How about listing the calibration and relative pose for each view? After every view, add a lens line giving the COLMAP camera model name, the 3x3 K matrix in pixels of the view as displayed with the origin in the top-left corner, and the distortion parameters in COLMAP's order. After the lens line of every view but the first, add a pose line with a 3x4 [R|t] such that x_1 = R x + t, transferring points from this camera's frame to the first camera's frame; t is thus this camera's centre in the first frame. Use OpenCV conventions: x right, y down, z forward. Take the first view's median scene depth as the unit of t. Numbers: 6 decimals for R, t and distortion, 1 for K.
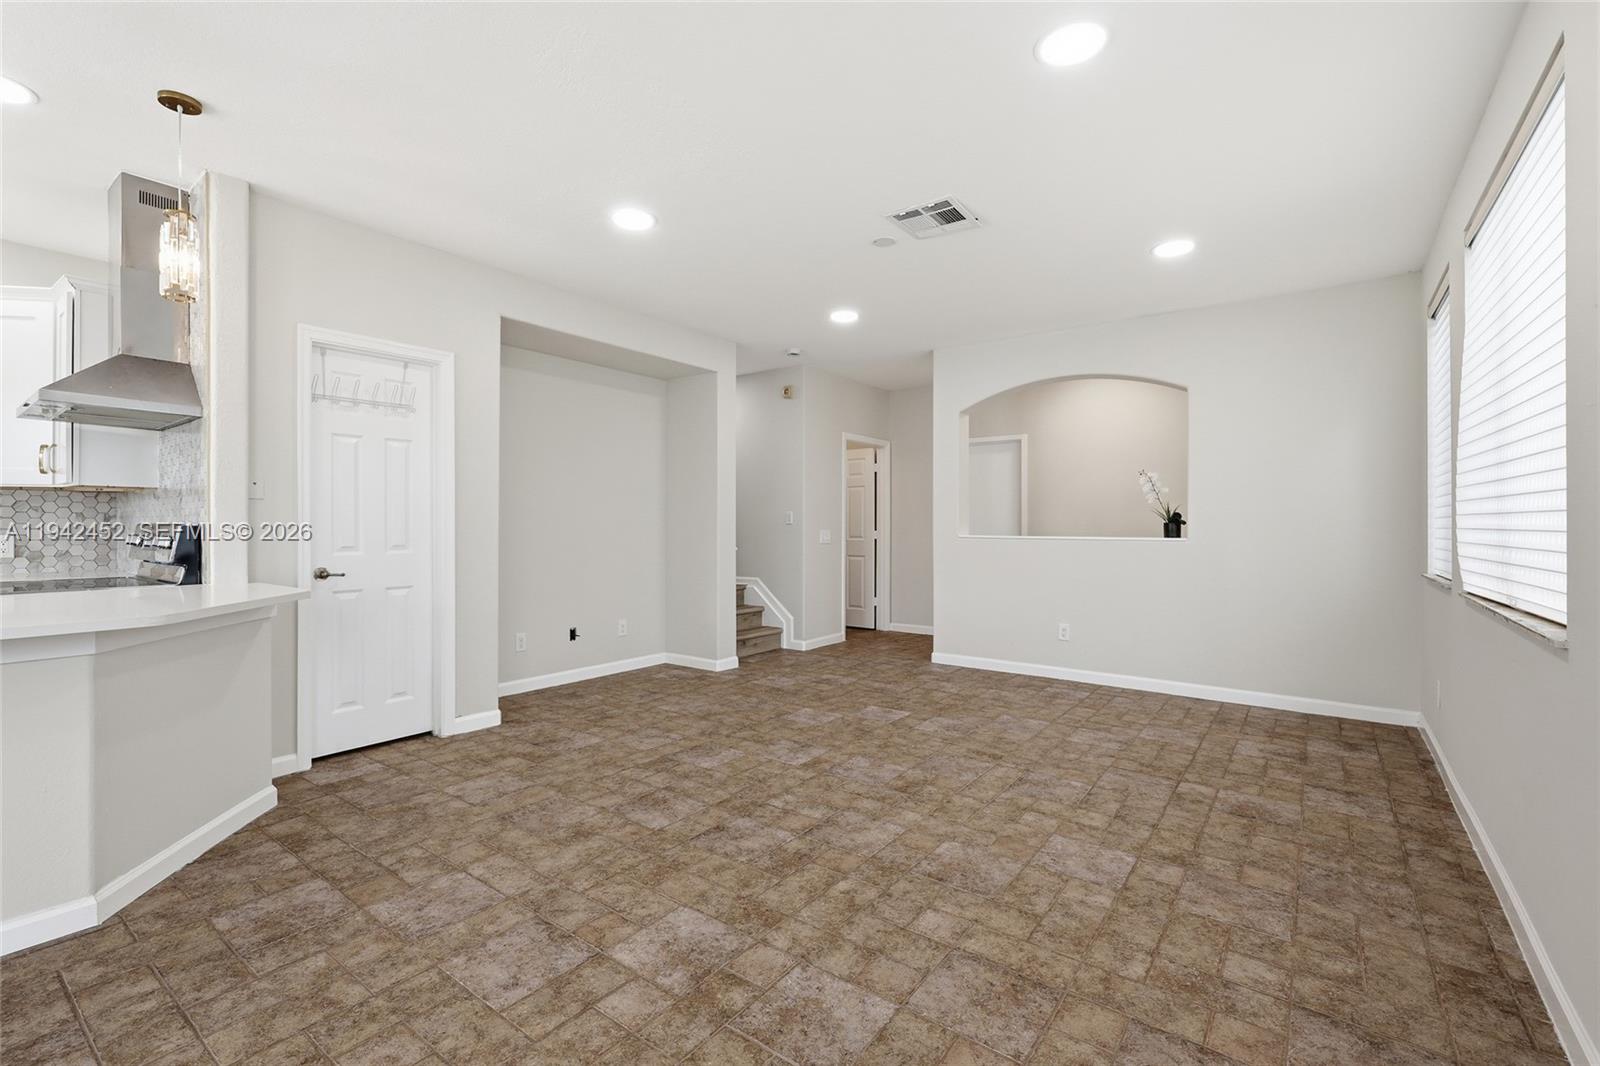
lens RADIAL K [[697.4, 0, 792.0], [0, 697.4, 532.4], [0, 0, 1]] dist [0.000306, 0.000403]
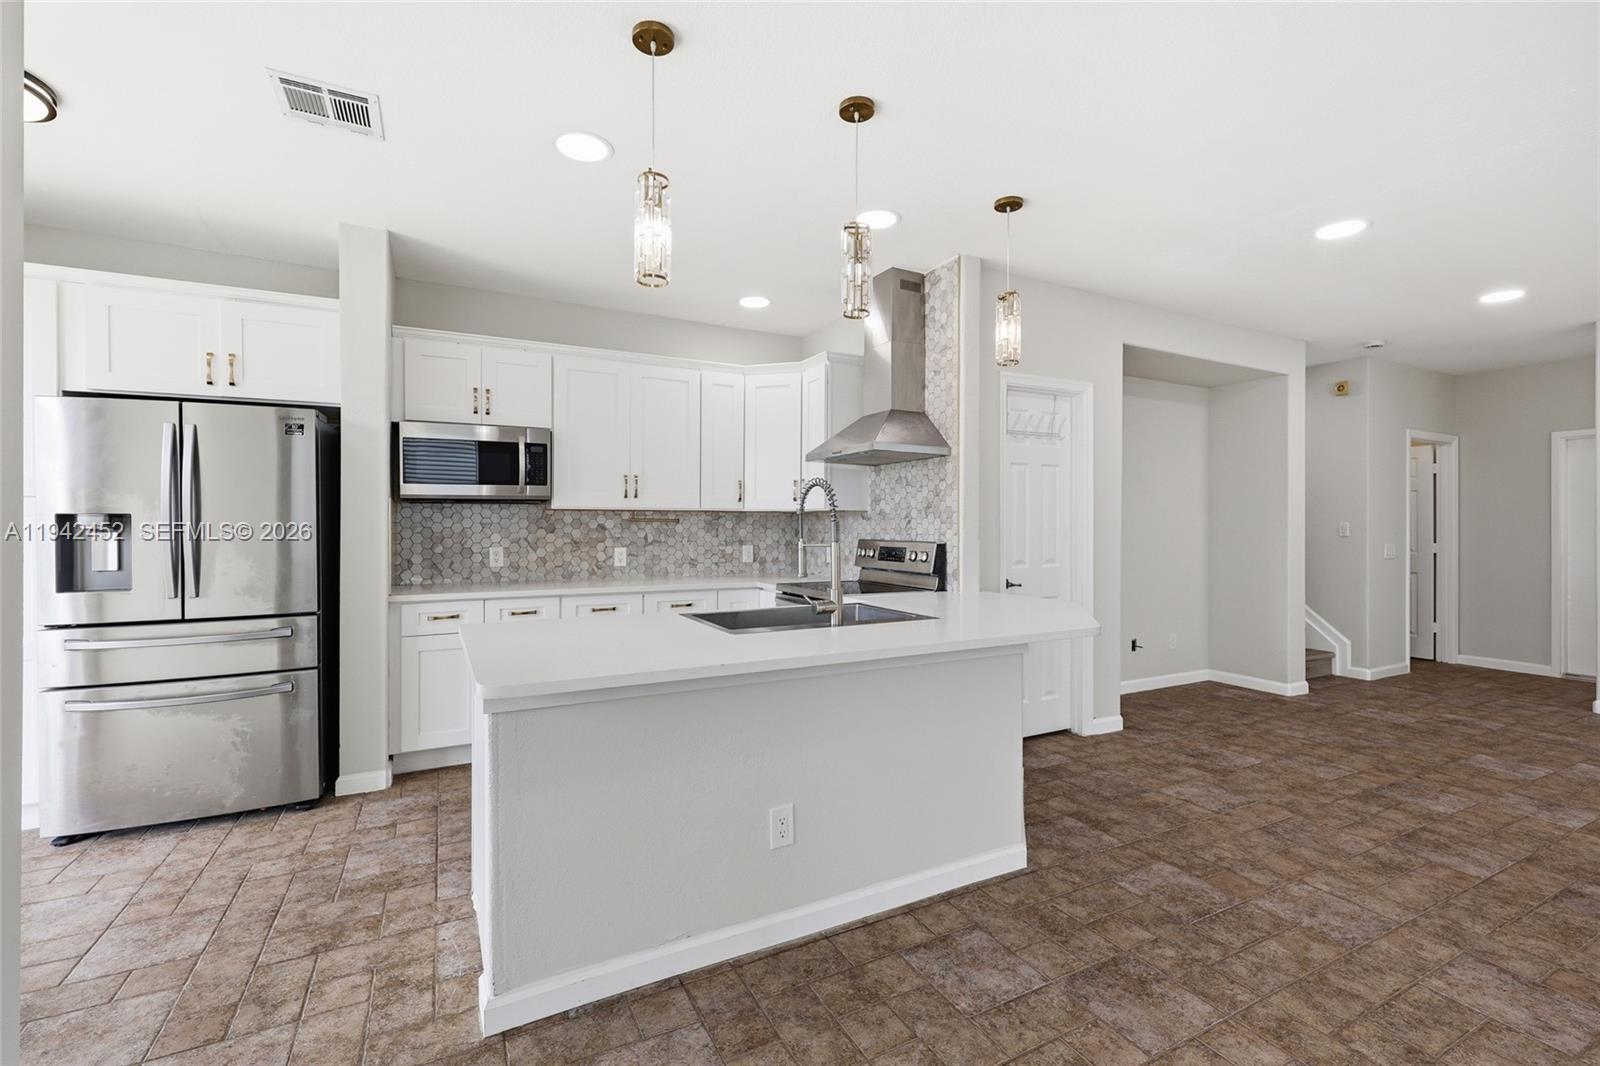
lens RADIAL K [[683.4, 0, 800.0], [0, 683.4, 533.0], [0, 0, 1]] dist [0.000922, 0.000126]
pose [[0.901317, 0.007006, -0.433102, -0.506536], [-0.006931, 0.999974, 0.001752, -0.026514], [0.433104, 0.001422, 0.901343, -0.181867]]
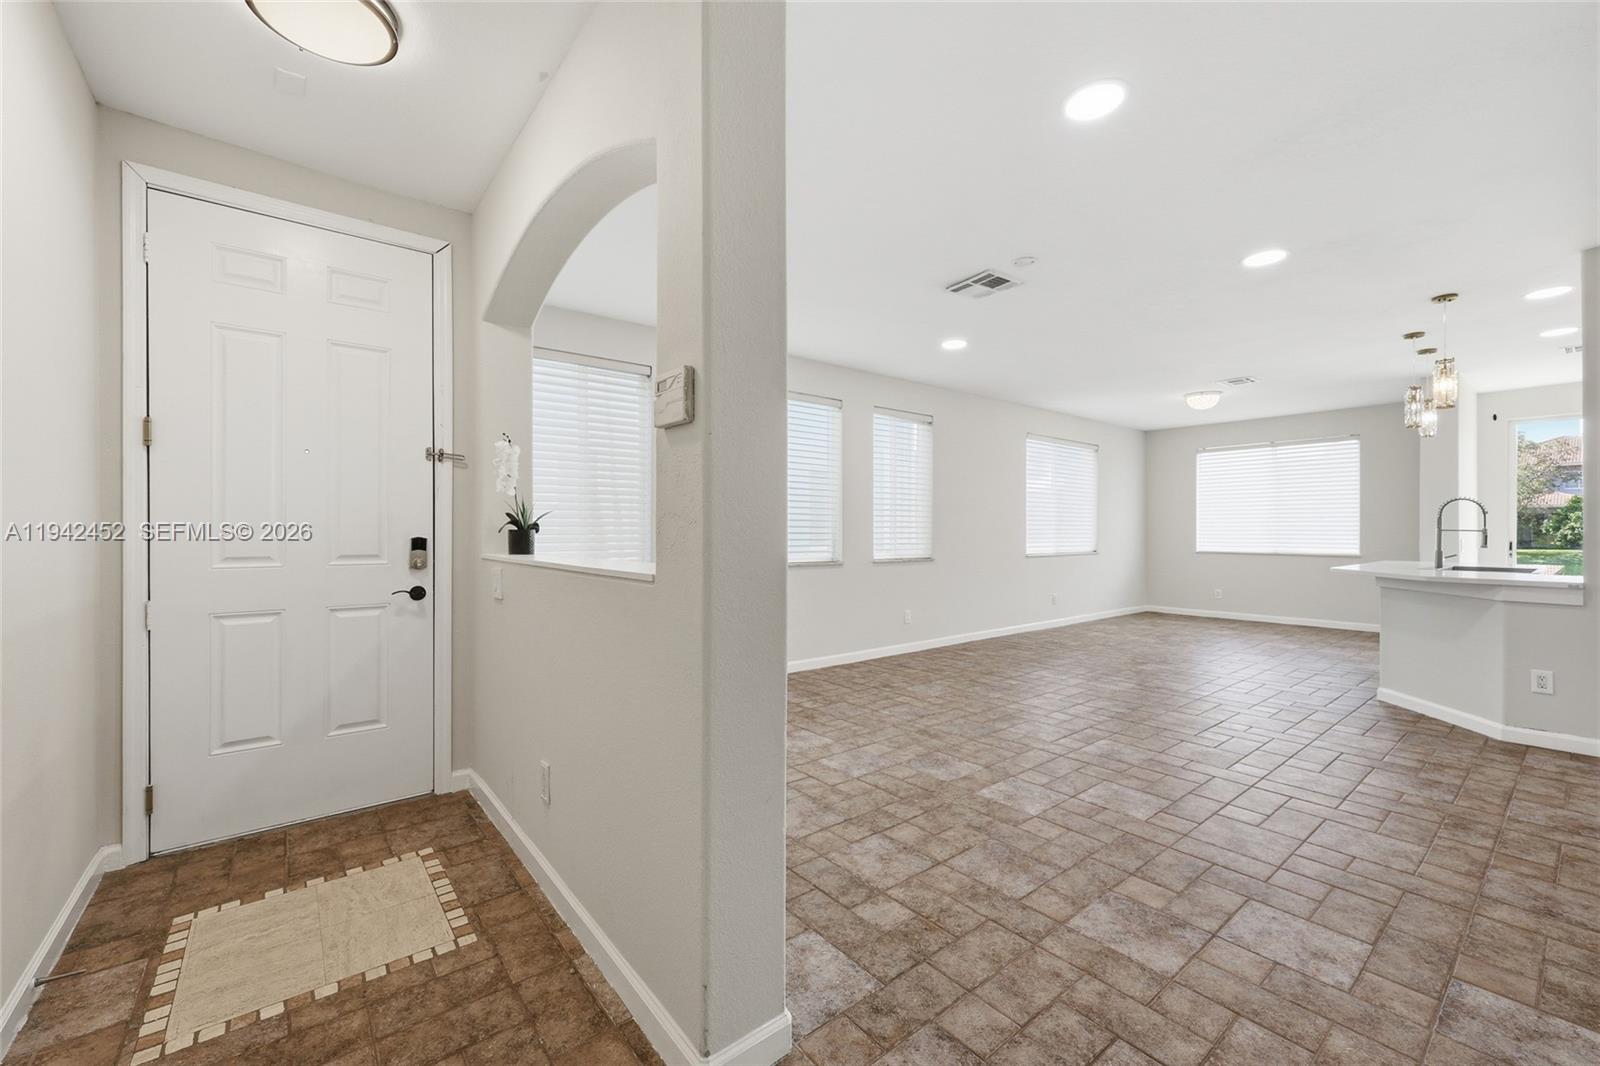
lens RADIAL K [[644.4, 0, 795.9], [0, 644.4, 528.9], [0, 0, 1]] dist [-0.000413, 0.000343]
pose [[-0.968875, -0.003590, 0.247523, 0.247990], [-0.001294, 0.999955, 0.009437, -0.028374], [-0.247546, 0.008823, -0.968836, 2.226655]]
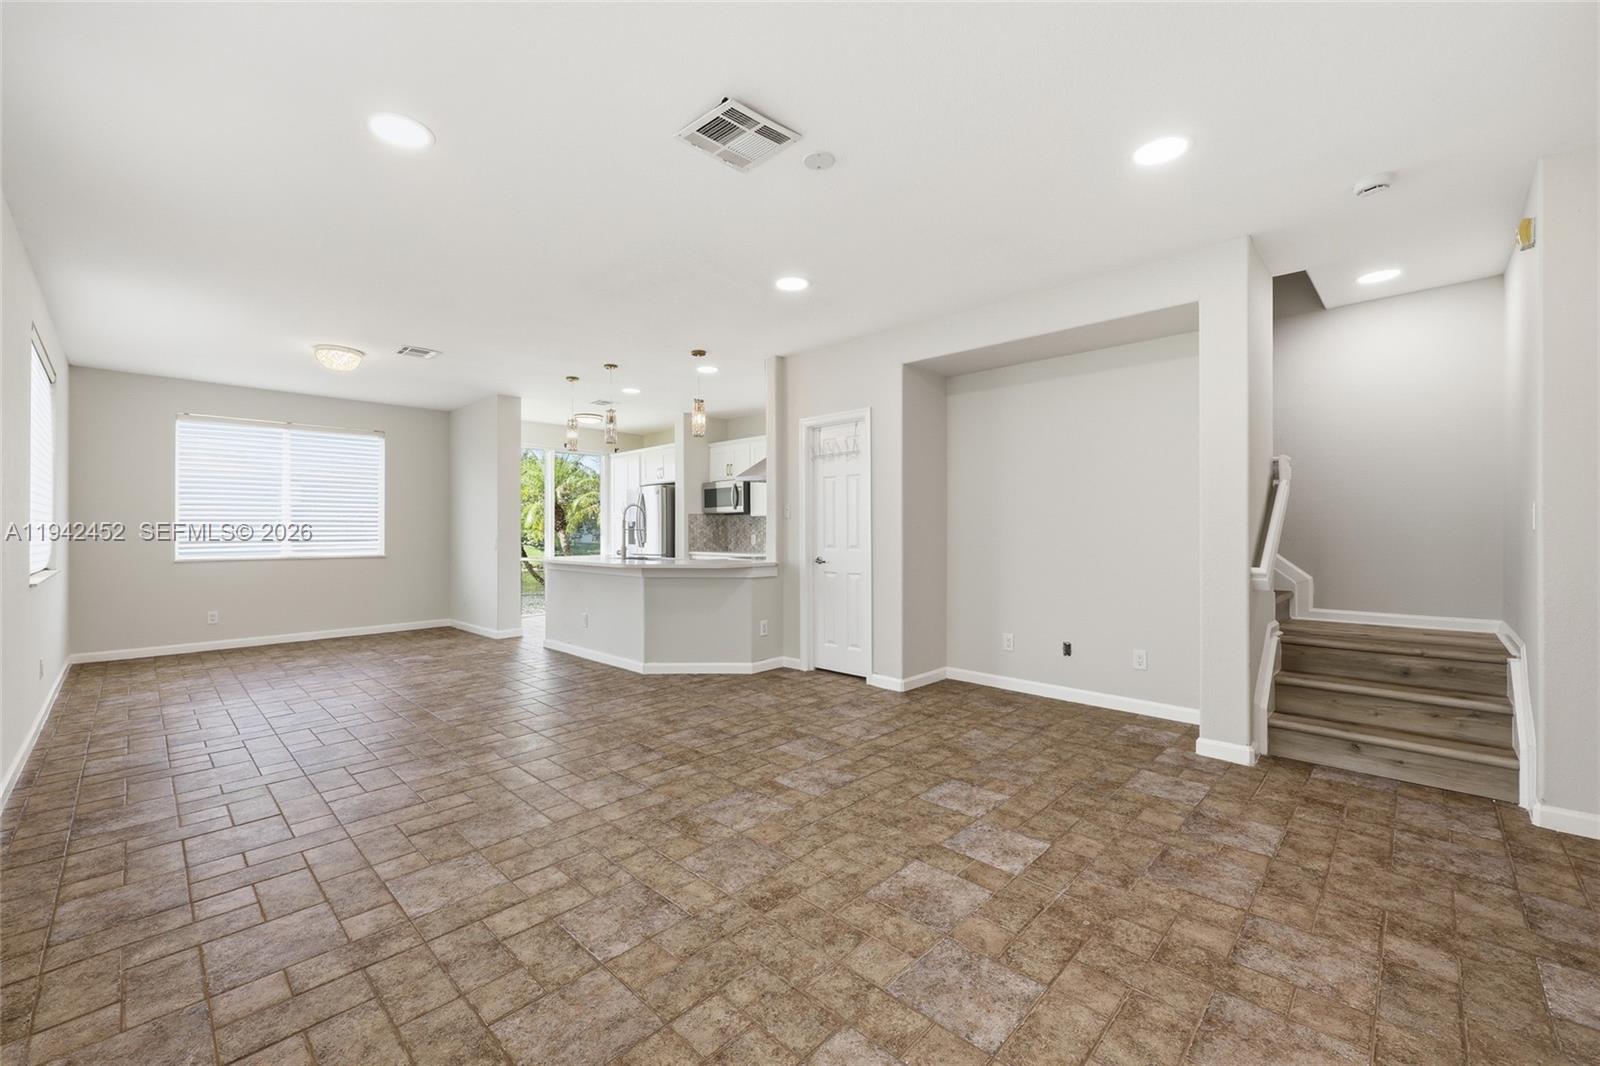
lens RADIAL K [[644.4, 0, 795.9], [0, 644.4, 528.9], [0, 0, 1]] dist [-0.000413, 0.000343]
pose [[-0.122316, -0.004961, -0.992479, 0.916604], [-0.012106, 0.999921, -0.003506, -0.011564], [0.992417, 0.011586, -0.122366, 1.168518]]
